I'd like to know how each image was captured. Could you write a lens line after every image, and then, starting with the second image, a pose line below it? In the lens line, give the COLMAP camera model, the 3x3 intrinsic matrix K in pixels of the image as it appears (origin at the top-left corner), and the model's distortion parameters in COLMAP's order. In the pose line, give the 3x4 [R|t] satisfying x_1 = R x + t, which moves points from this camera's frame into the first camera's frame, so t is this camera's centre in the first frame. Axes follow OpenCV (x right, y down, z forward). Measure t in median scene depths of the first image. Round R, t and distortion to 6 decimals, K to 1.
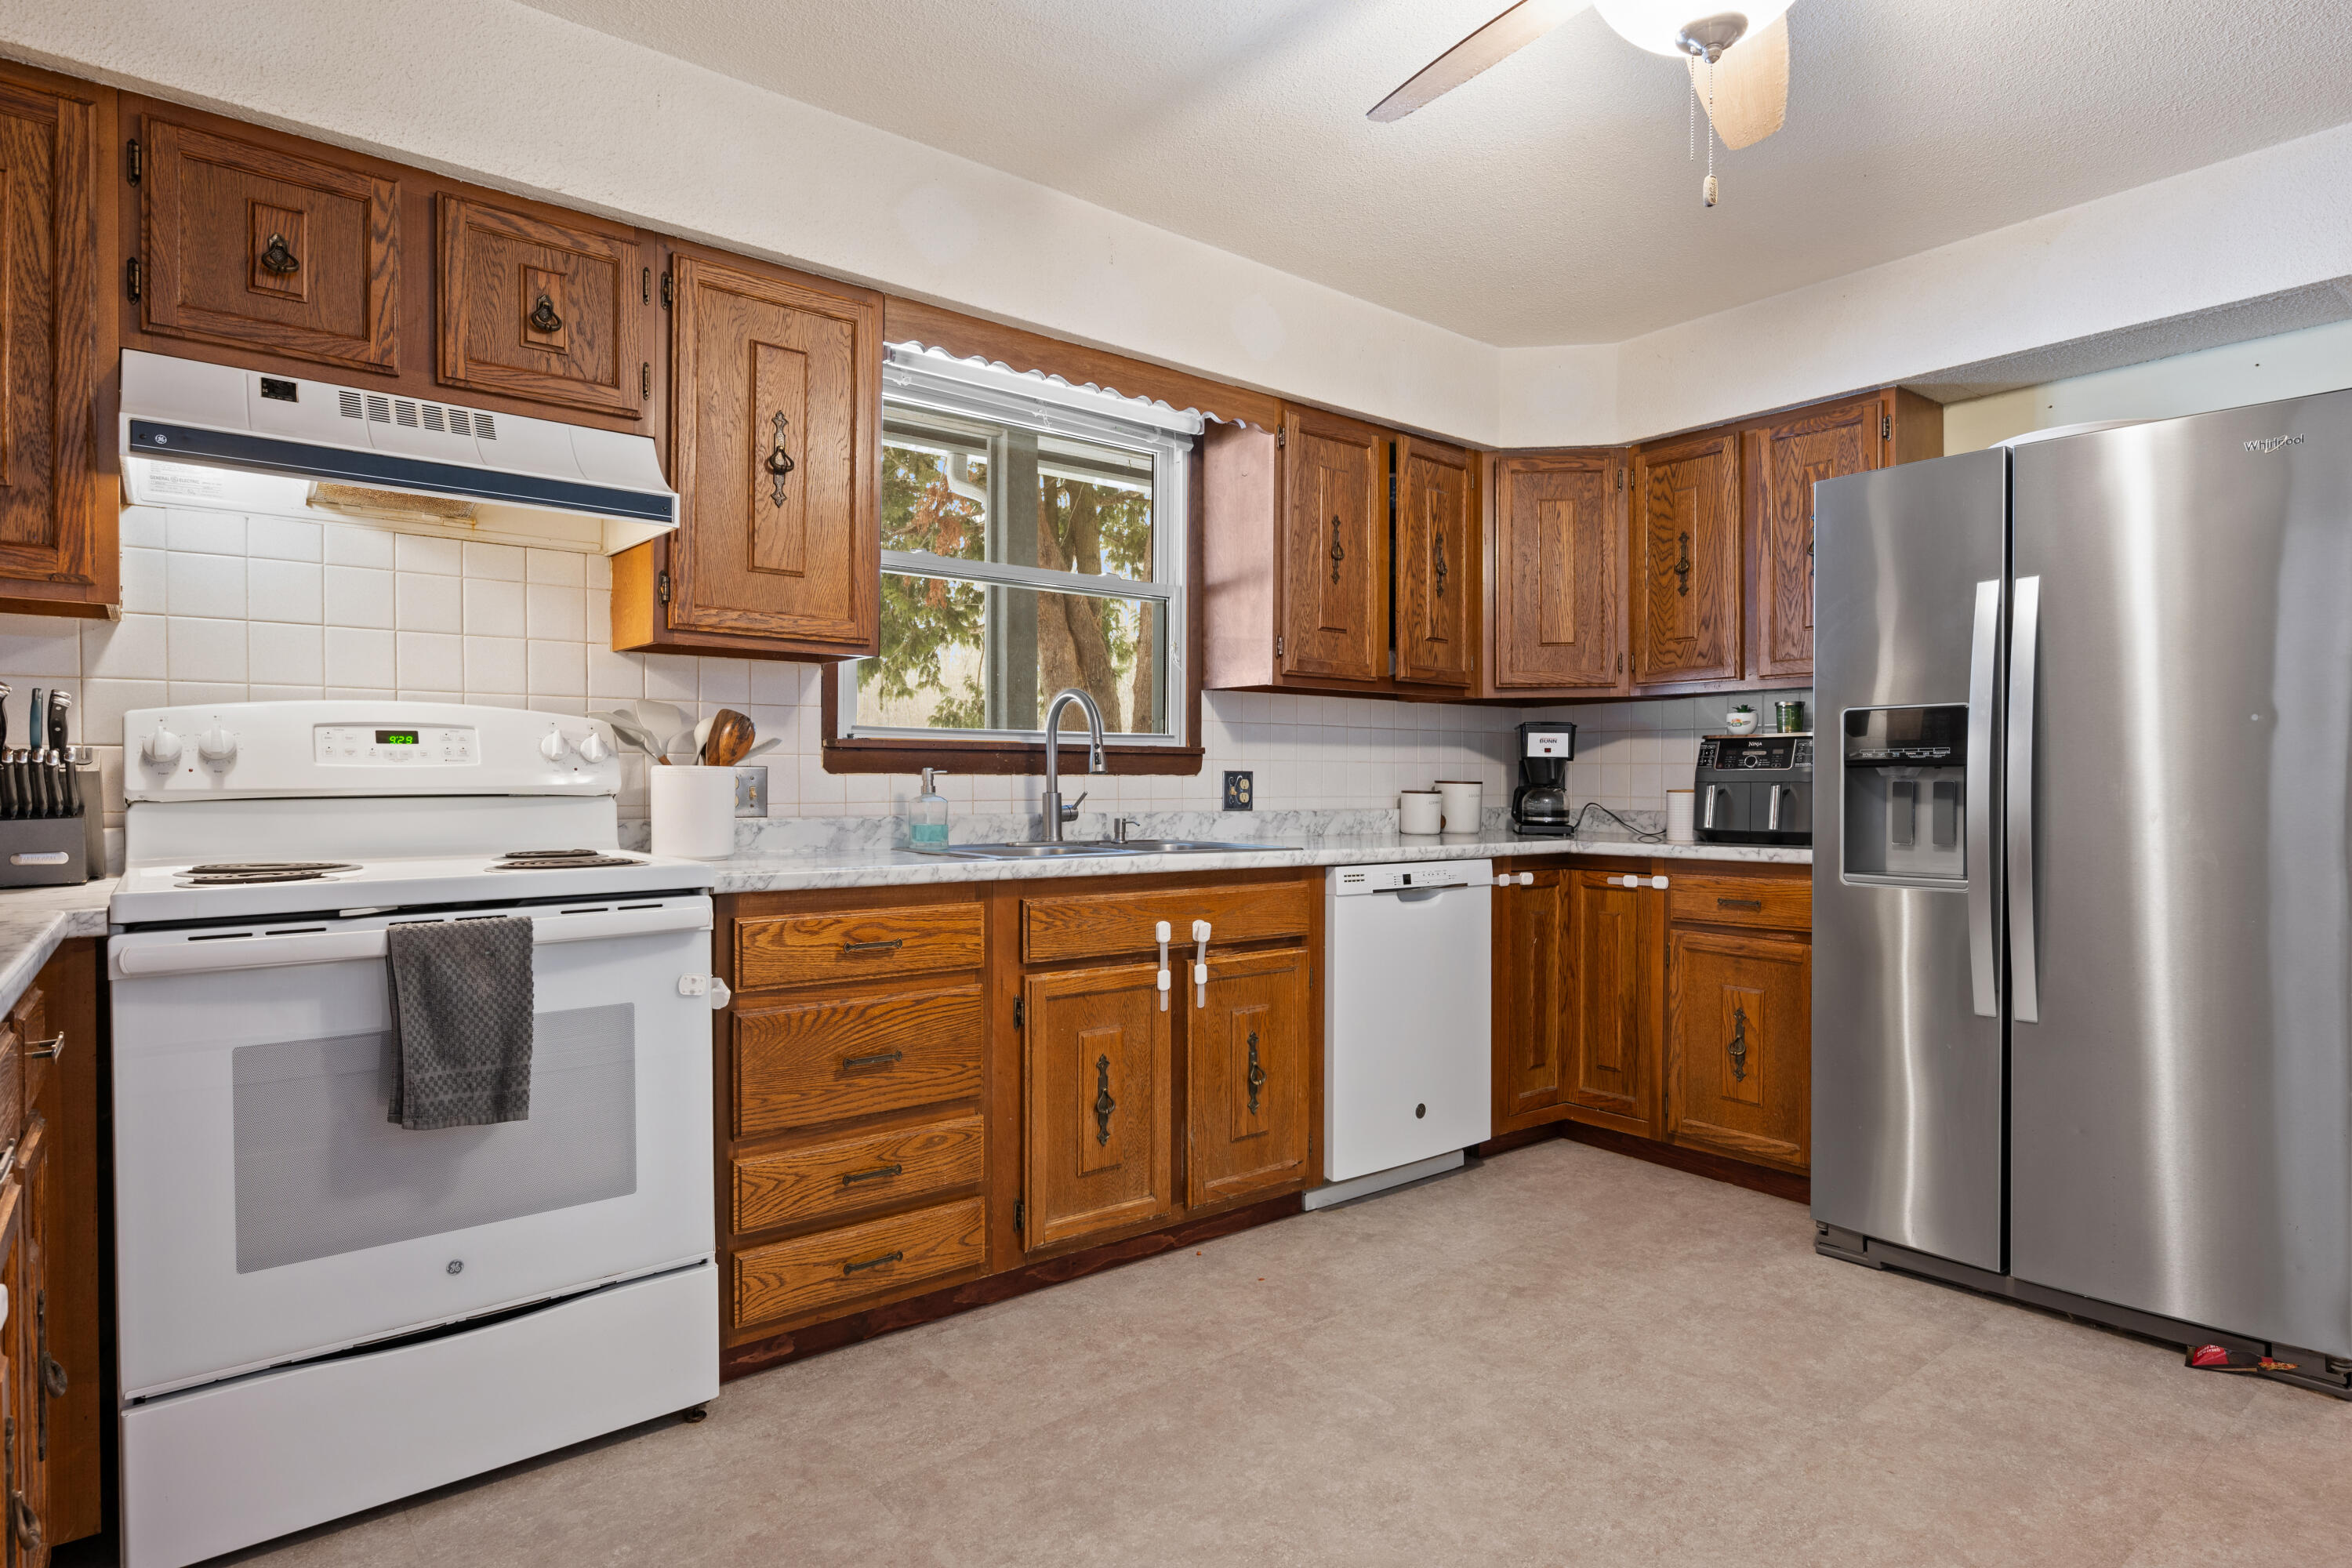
lens RADIAL K [[1276.9, 0, 1180.2], [0, 1276.9, 794.9], [0, 0, 1]] dist [-0.000313, 0.001409]
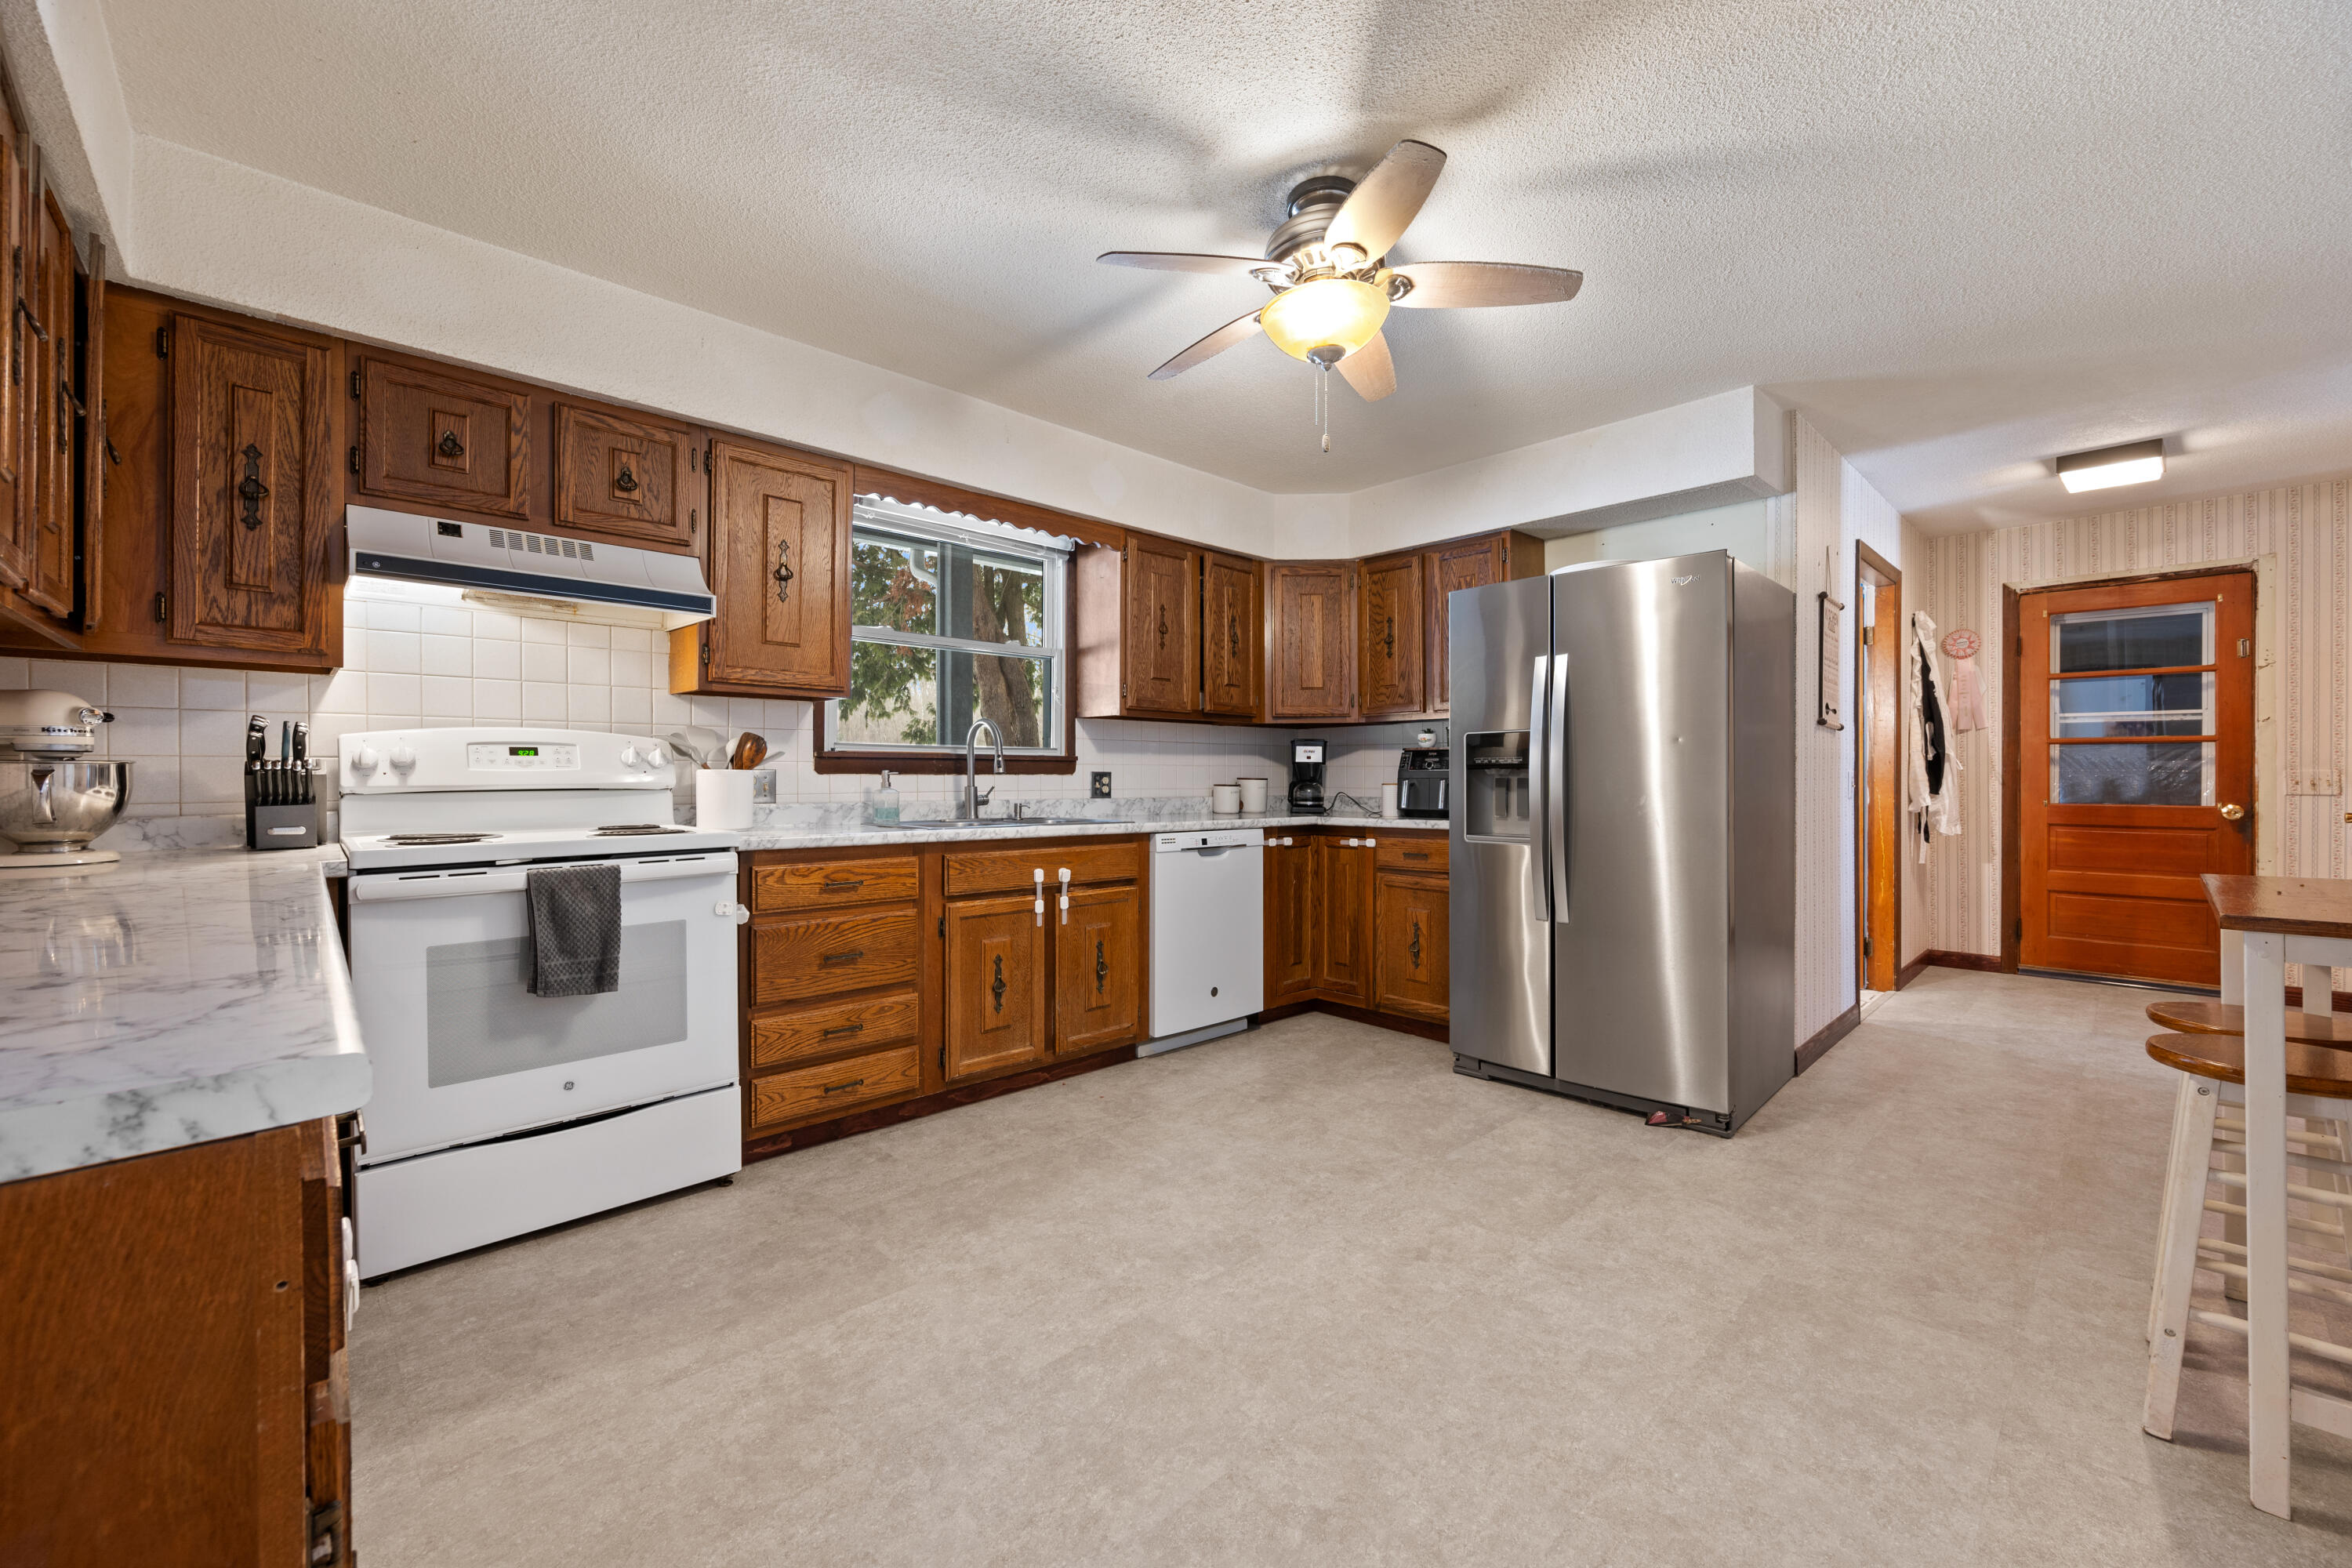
lens RADIAL K [[932.4, 0, 1179.0], [0, 932.4, 778.7], [0, 0, 1]] dist [-0.000620, -0.000211]
pose [[0.996120, -0.002483, 0.087975, 0.065443], [0.003367, 0.999945, -0.009905, 0.001220], [-0.087946, 0.010163, 0.996073, -0.169259]]
